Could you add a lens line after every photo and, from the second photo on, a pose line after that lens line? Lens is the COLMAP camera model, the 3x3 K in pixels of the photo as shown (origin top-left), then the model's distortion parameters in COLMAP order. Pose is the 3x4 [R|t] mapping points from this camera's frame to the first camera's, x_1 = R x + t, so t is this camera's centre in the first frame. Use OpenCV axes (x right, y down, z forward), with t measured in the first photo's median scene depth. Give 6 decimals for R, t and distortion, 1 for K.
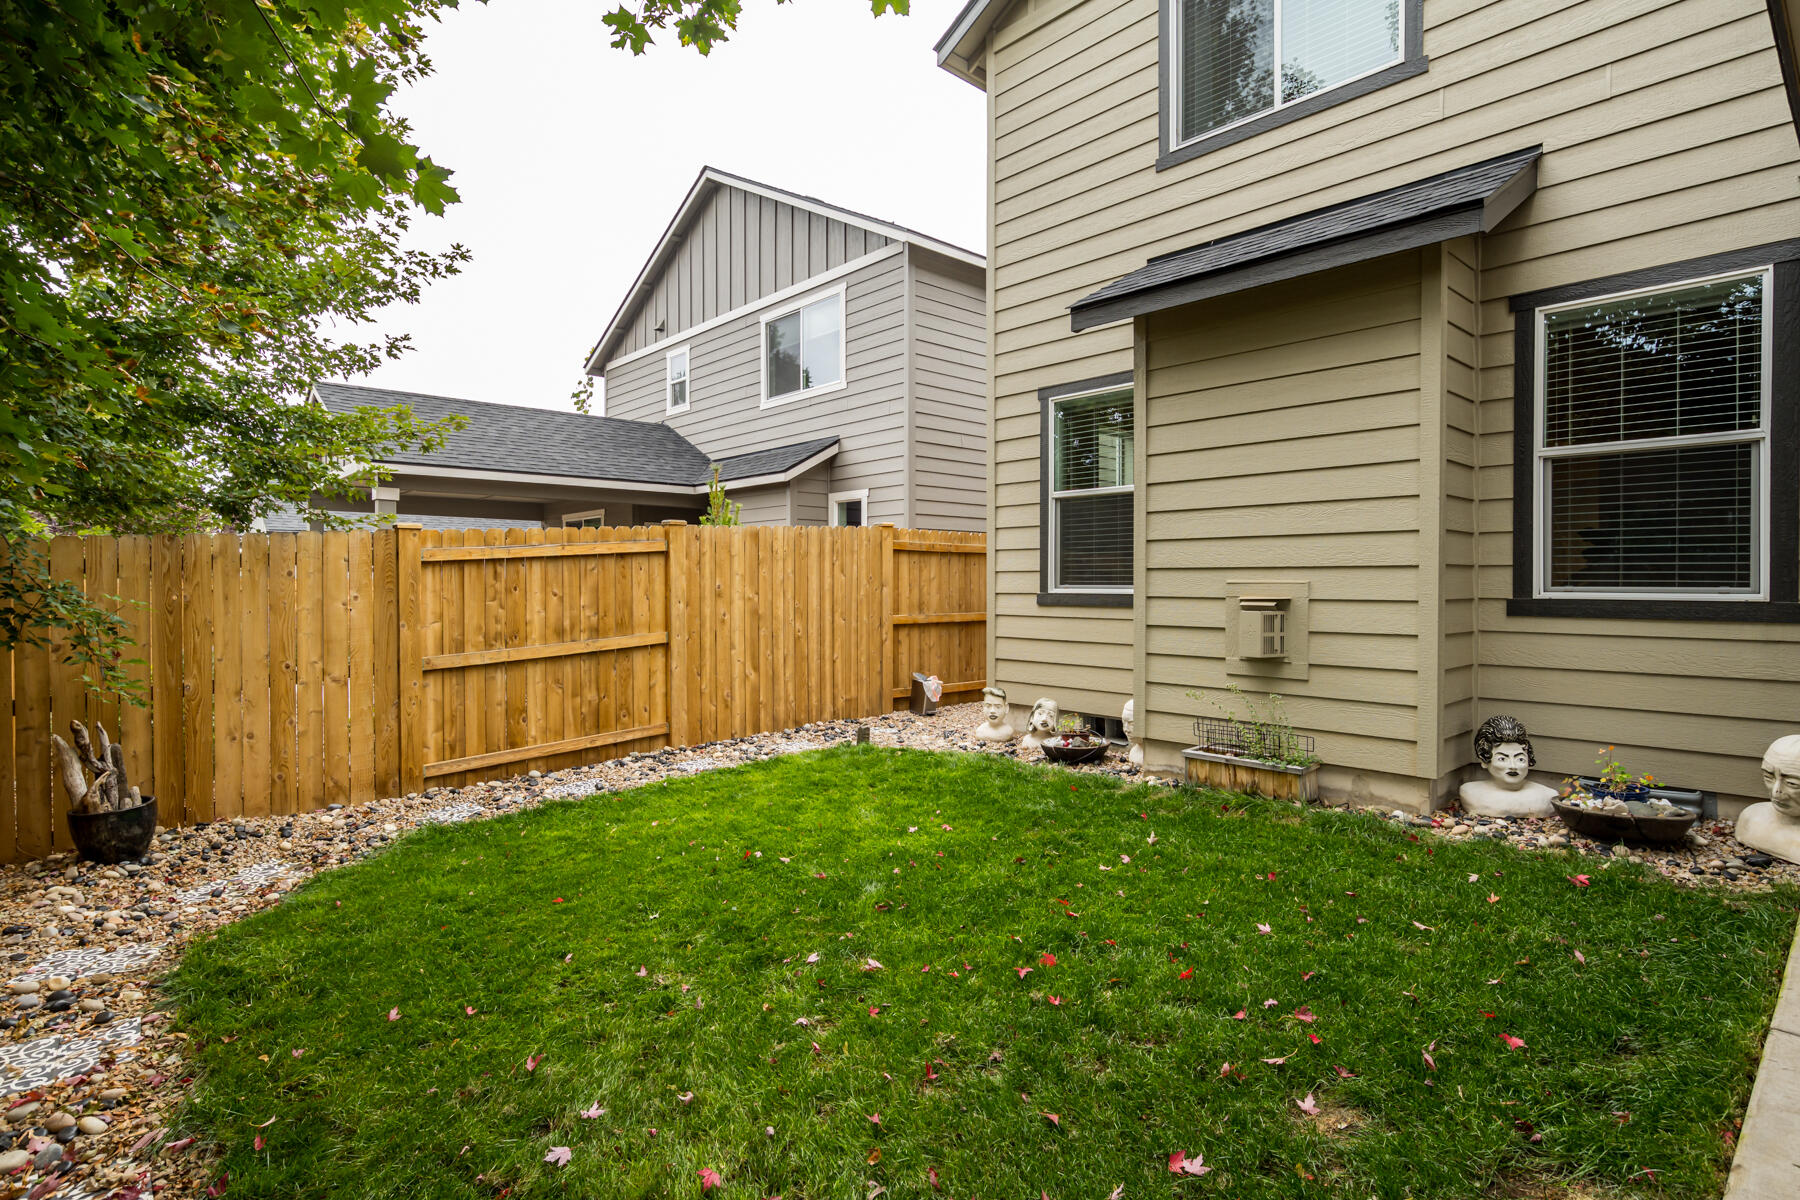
lens RADIAL K [[911.6, 0, 897.5], [0, 911.6, 593.5], [0, 0, 1]] dist [-0.022870, 0.011211]
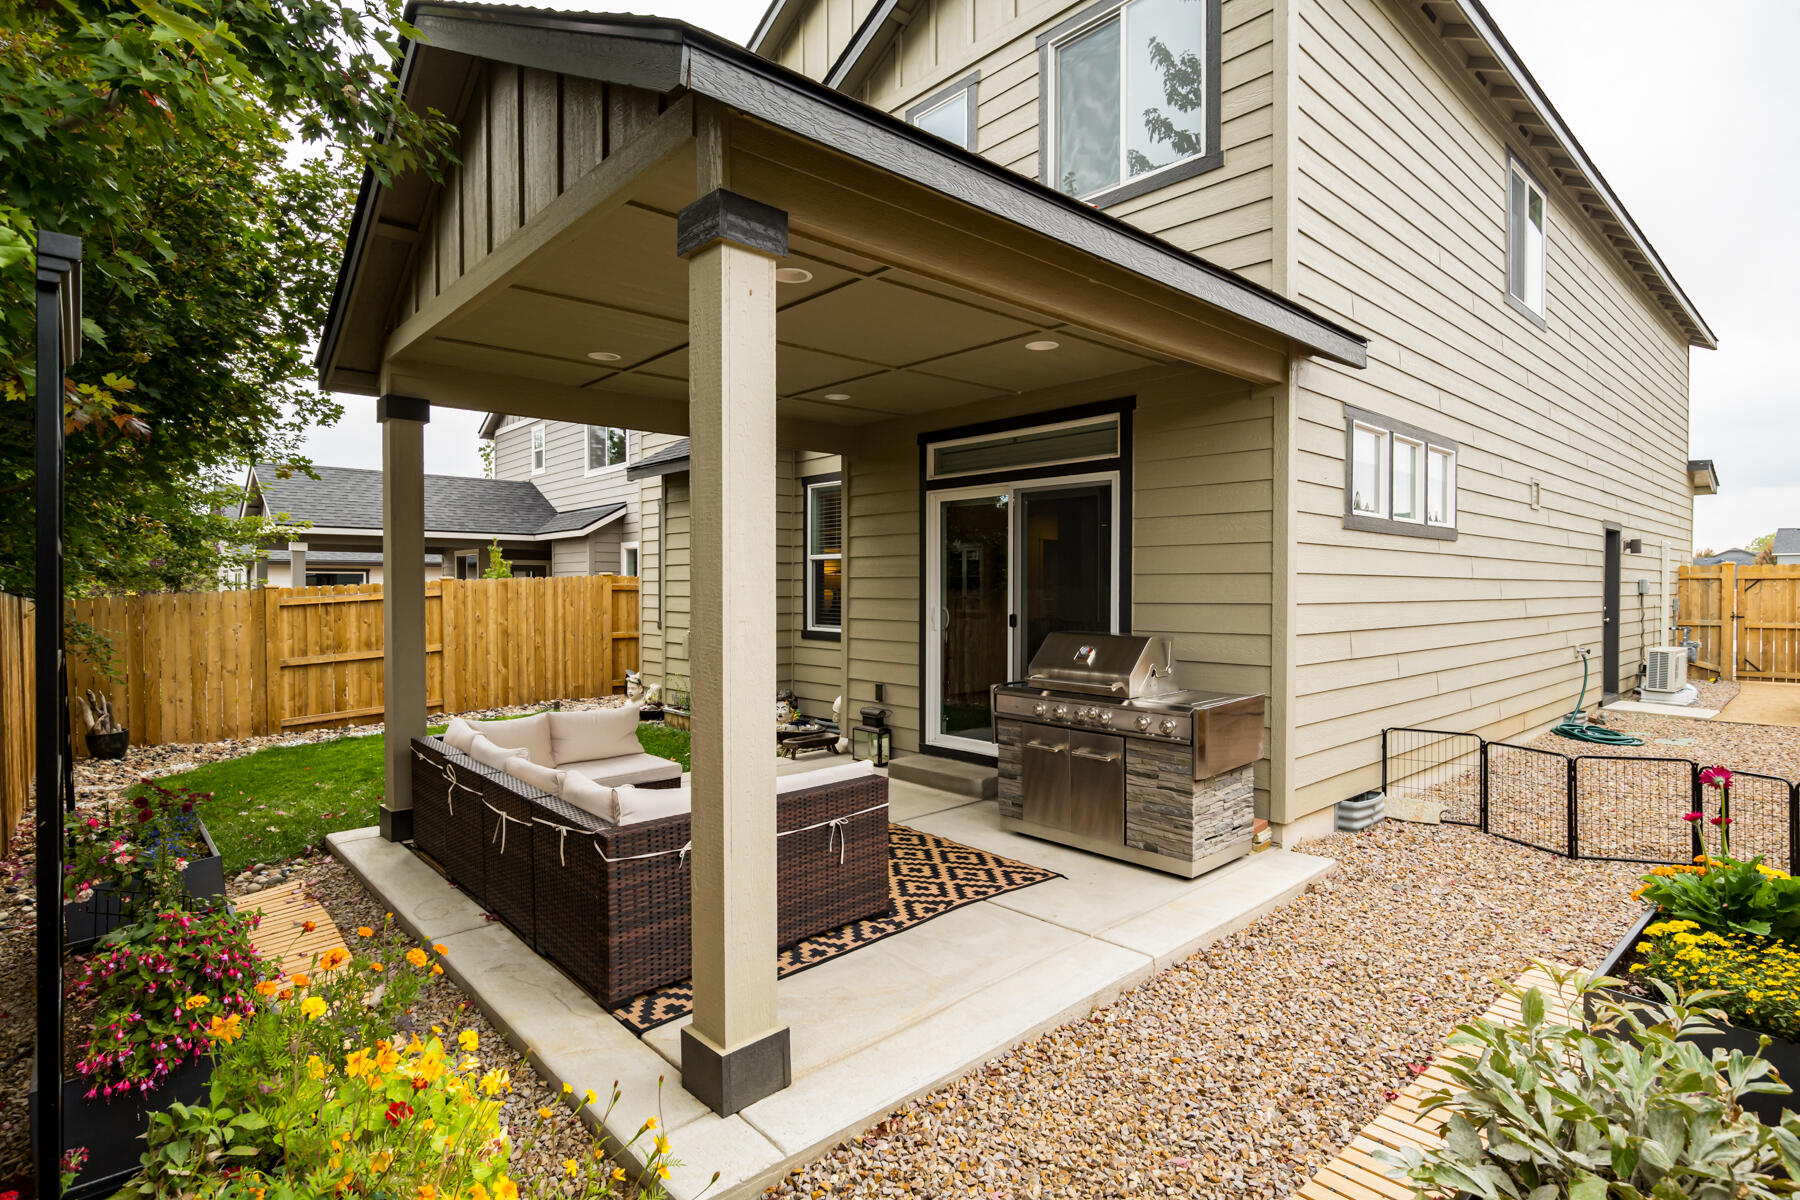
lens RADIAL K [[911.6, 0, 900.8], [0, 911.6, 599.6], [0, 0, 1]] dist [-0.022870, 0.011211]
pose [[0.999998, -0.000233, 0.002118, 0.678533], [0.000225, 0.999994, 0.003561, -0.052047], [-0.002119, -0.003561, 0.999991, -0.768457]]
